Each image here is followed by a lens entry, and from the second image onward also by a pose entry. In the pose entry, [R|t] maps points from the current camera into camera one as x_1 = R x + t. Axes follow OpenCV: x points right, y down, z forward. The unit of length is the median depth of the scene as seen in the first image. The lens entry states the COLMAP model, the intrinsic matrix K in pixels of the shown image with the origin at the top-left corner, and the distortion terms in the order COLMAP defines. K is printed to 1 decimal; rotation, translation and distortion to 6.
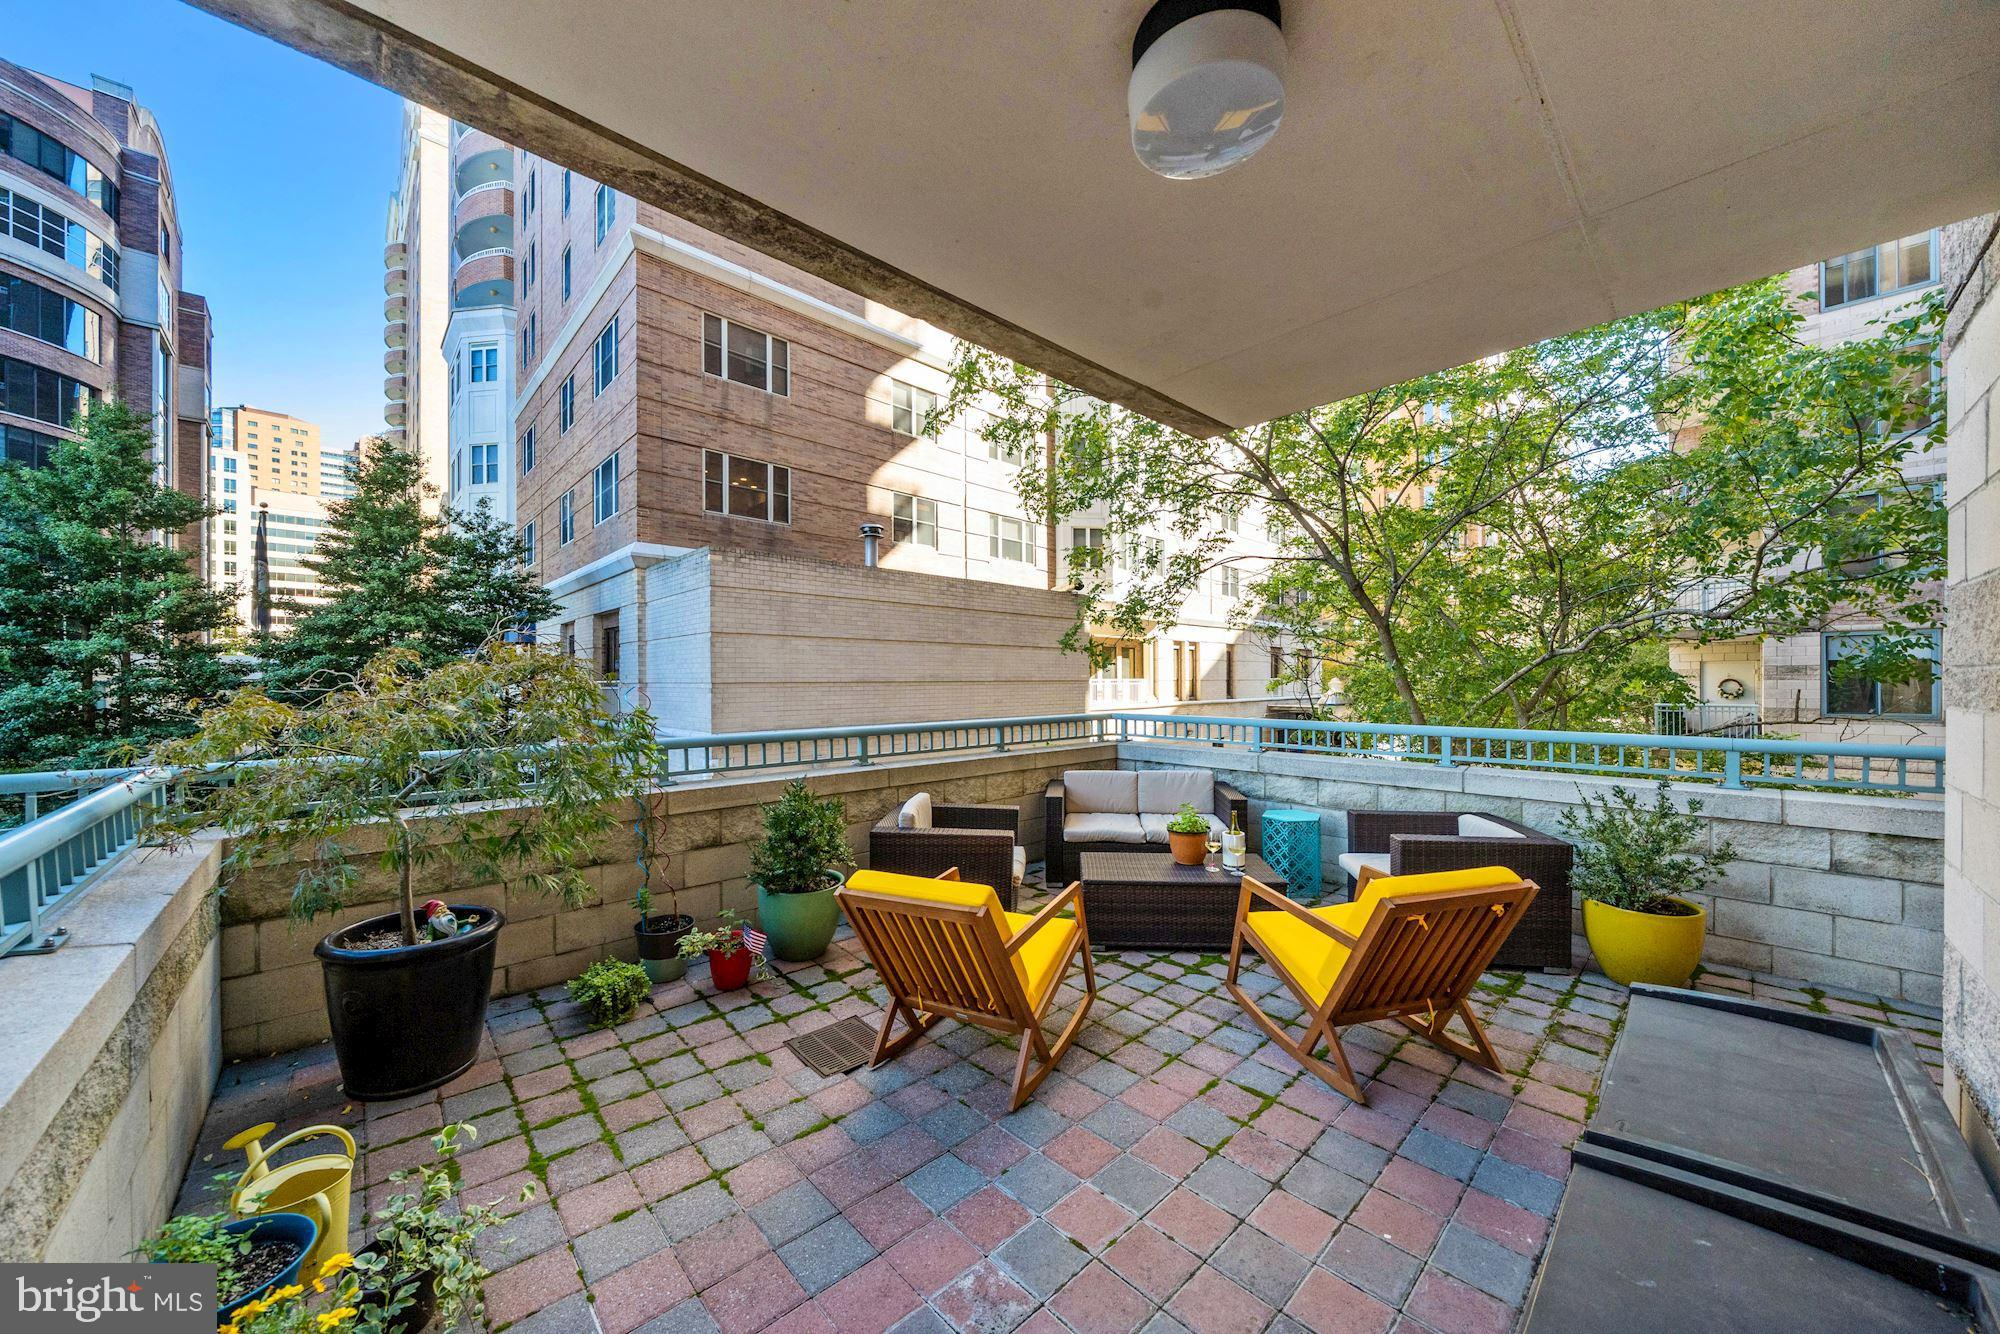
lens RADIAL K [[693.2, 0, 1002.6], [0, 693.2, 677.6], [0, 0, 1]] dist [-0.006729, 0.000915]
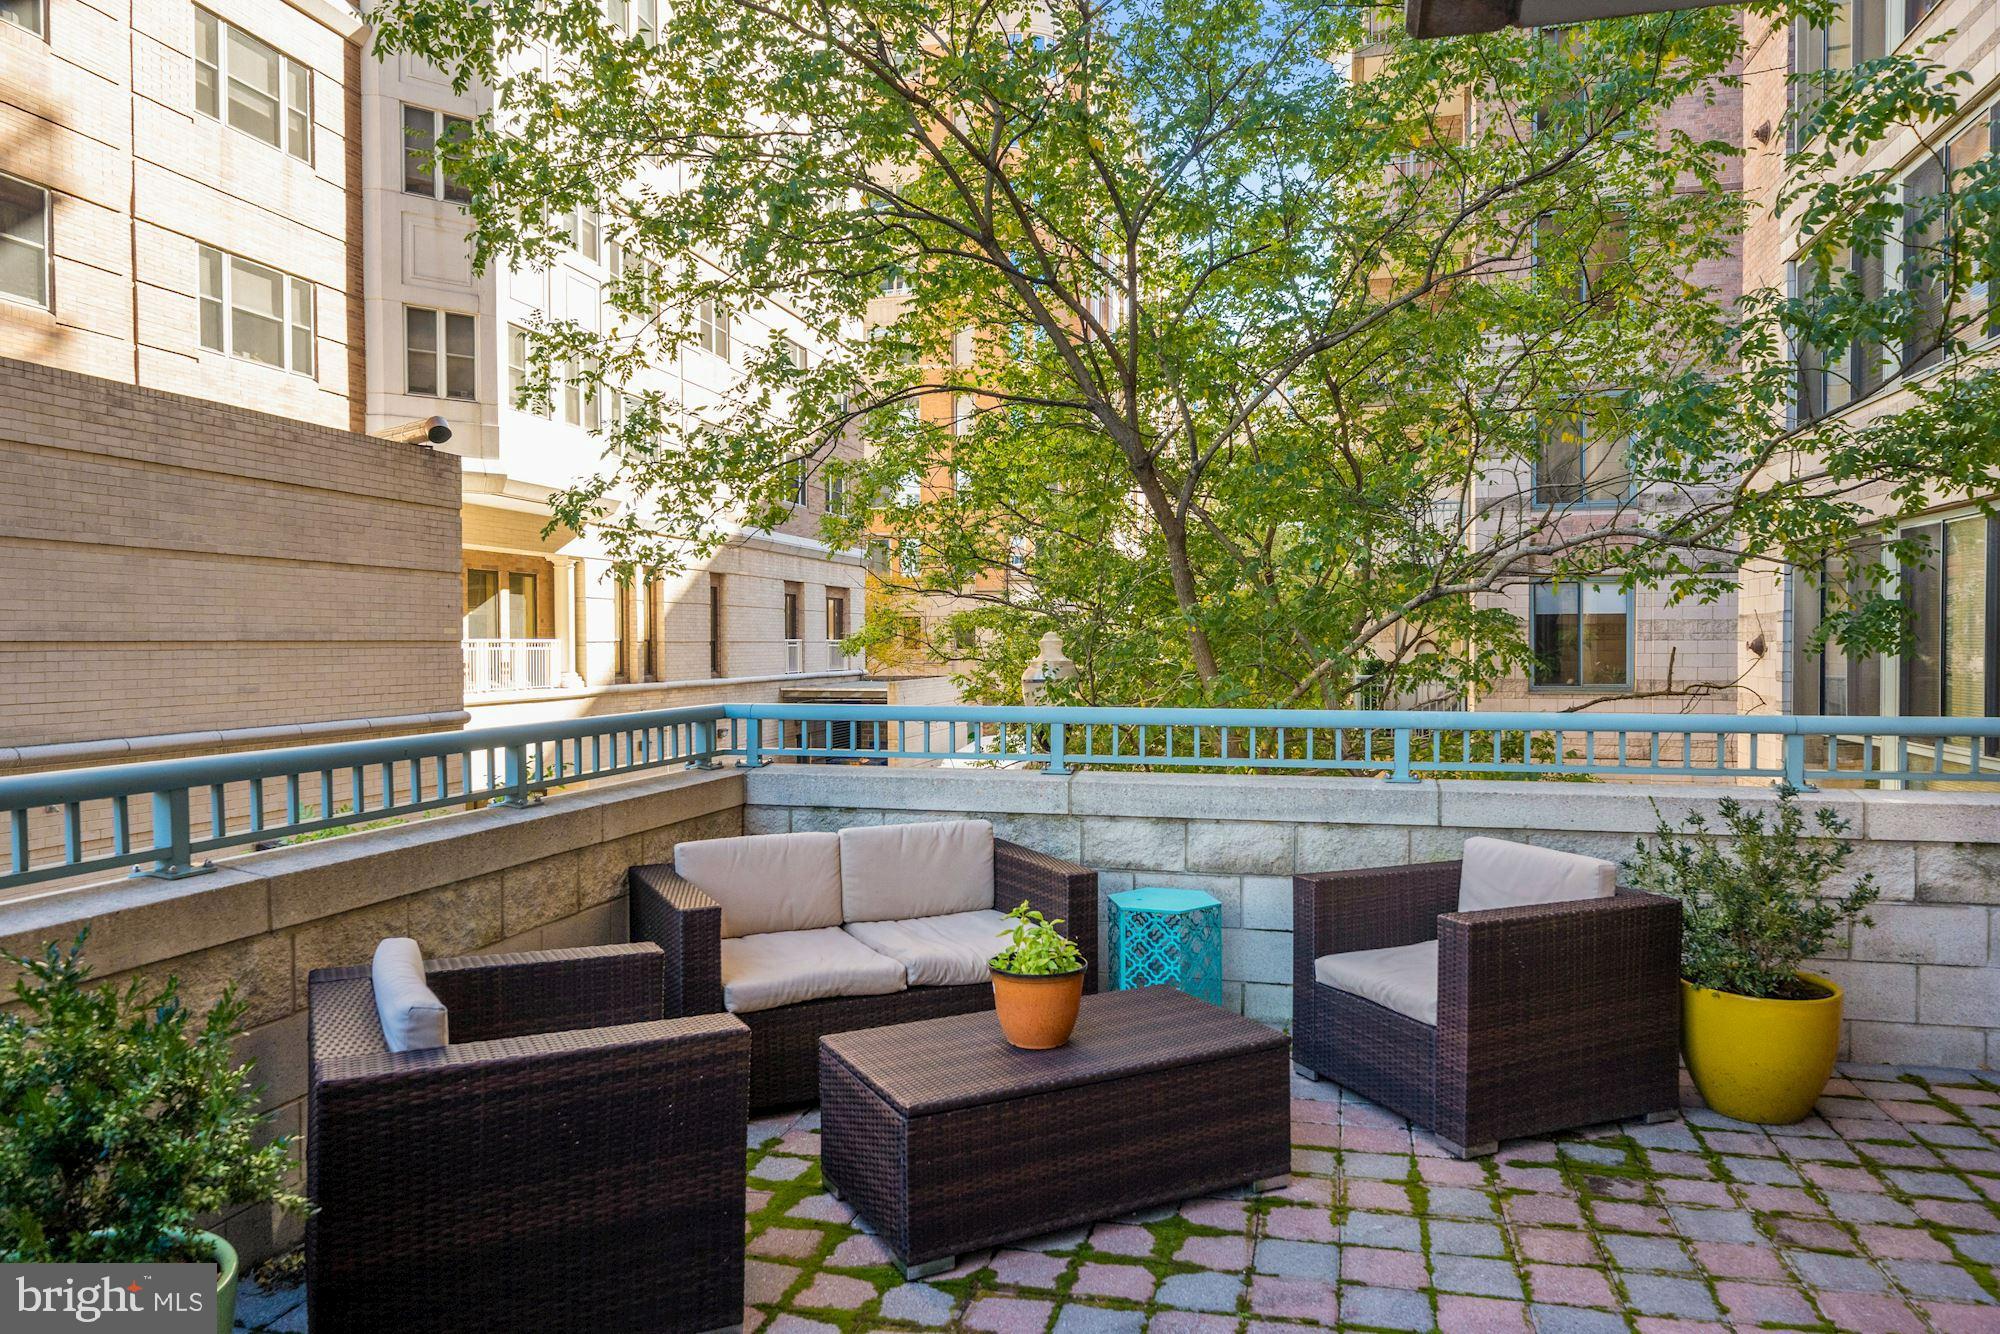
lens RADIAL K [[1346.7, 0, 1015.0], [0, 1346.7, 653.1], [0, 0, 1]] dist [0.007760, 0.000204]
pose [[0.838063, -0.002686, 0.545567, -0.226274], [-0.002530, 0.999958, 0.008809, 0.014600], [-0.545568, -0.008763, 0.838021, 0.260221]]
